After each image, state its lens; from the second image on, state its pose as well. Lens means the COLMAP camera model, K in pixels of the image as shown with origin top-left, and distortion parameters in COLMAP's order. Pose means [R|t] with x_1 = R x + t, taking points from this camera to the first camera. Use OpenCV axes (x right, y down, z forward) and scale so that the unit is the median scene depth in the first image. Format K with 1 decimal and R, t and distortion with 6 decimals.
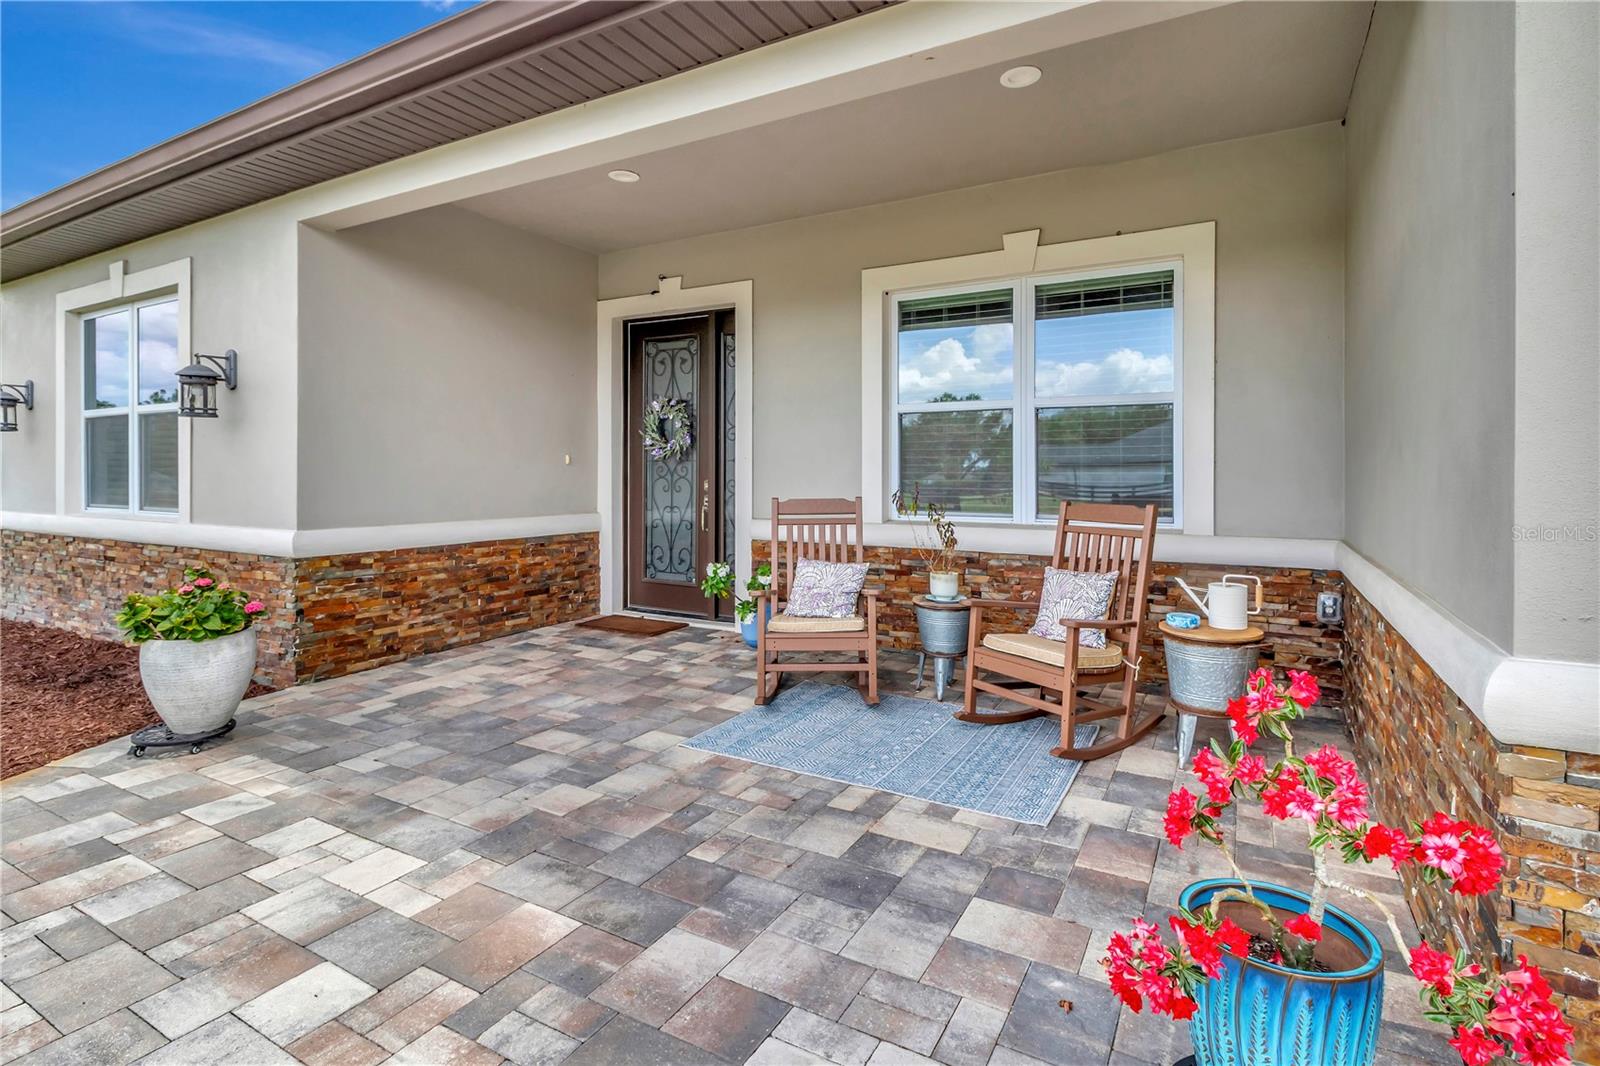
lens RADIAL K [[783.0, 0, 805.1], [0, 783.0, 462.8], [0, 0, 1]] dist [0.000385, -0.000422]
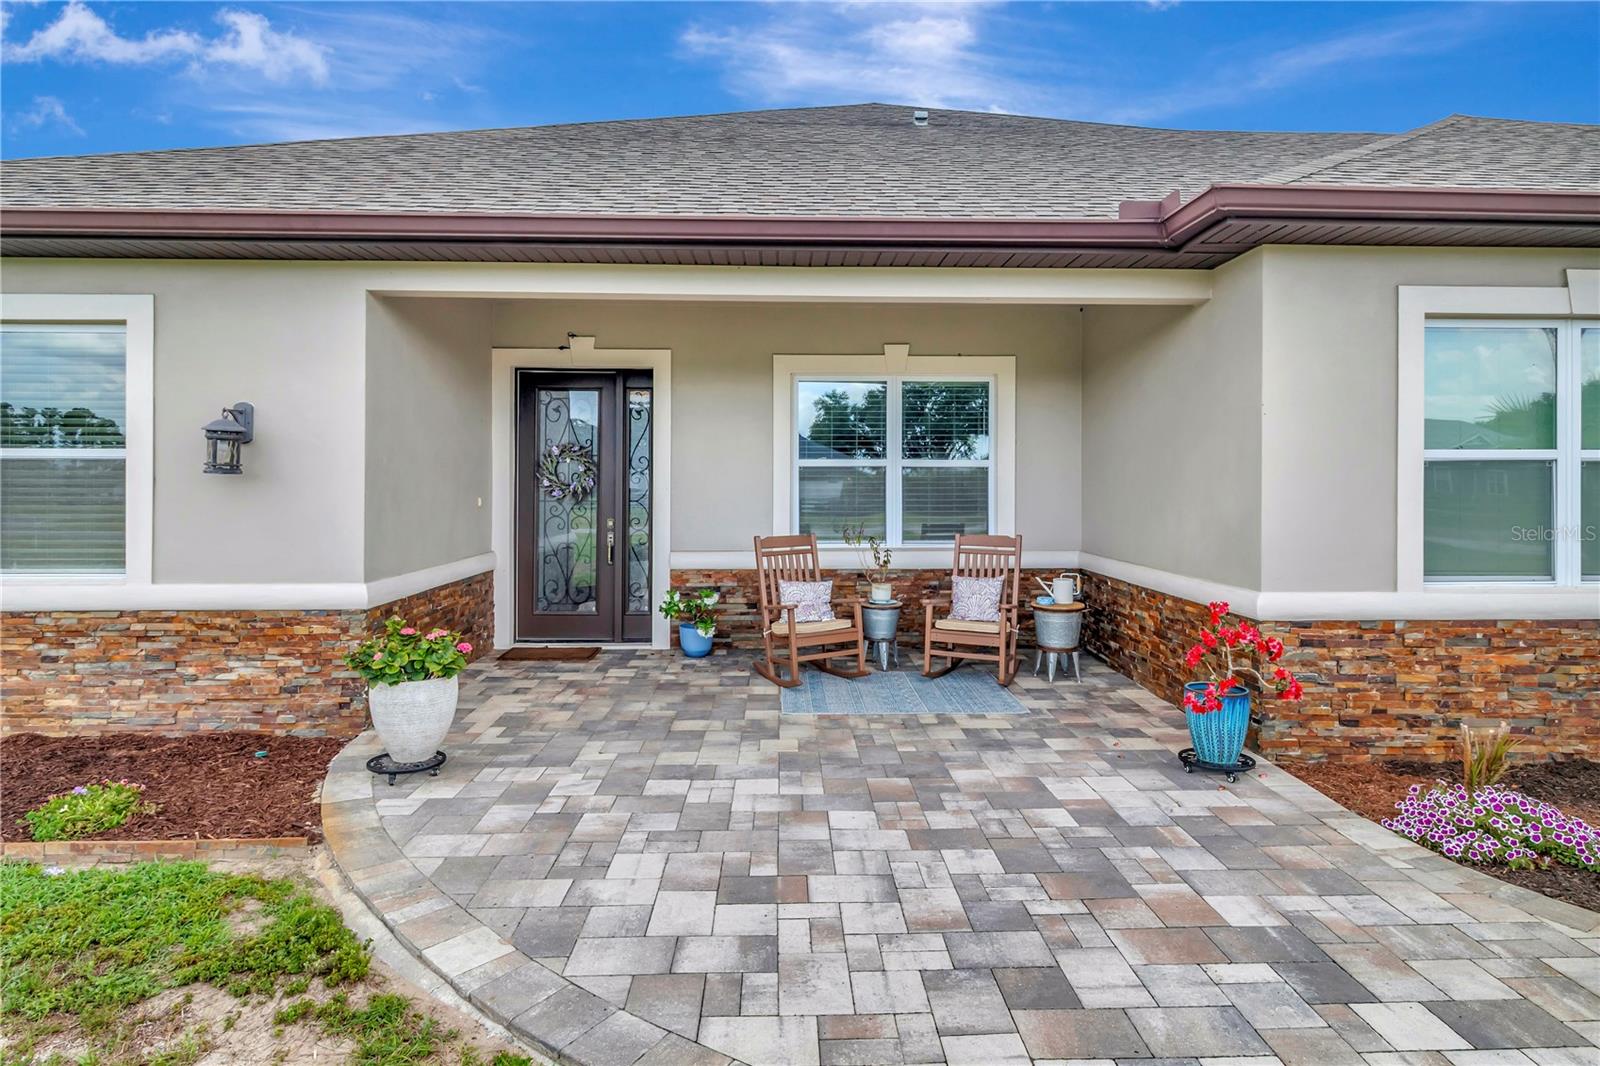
lens RADIAL K [[889.8, 0, 801.0], [0, 889.8, 471.0], [0, 0, 1]] dist [0.002034, 0.001296]
pose [[0.855406, 0.003513, 0.517947, -0.766267], [-0.005930, 0.999978, 0.003010, -0.071440], [-0.517925, -0.005646, 0.855408, -0.325193]]
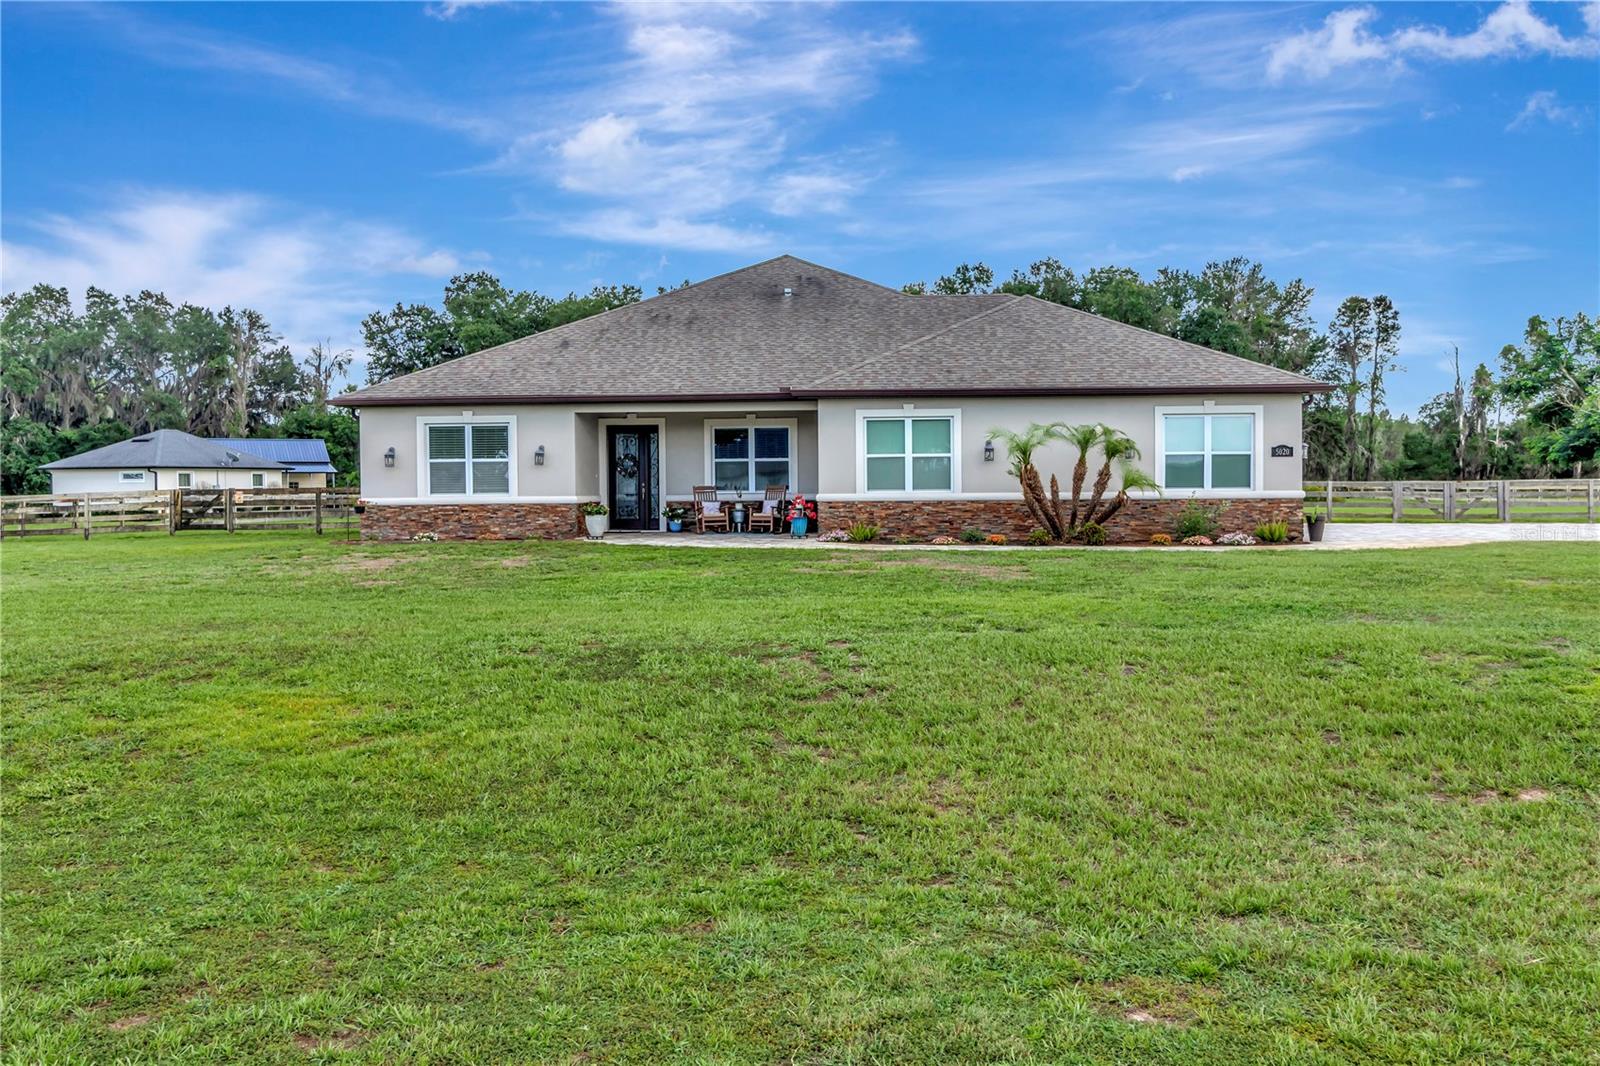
lens RADIAL K [[1248.4, 0, 800.6], [0, 1248.4, 457.6], [0, 0, 1]] dist [0.007506, 0.004277]
pose [[0.895118, -0.002076, 0.445824, -2.317817], [0.006210, 0.999950, -0.007812, -0.042894], [-0.445785, 0.009761, 0.895087, -4.734592]]
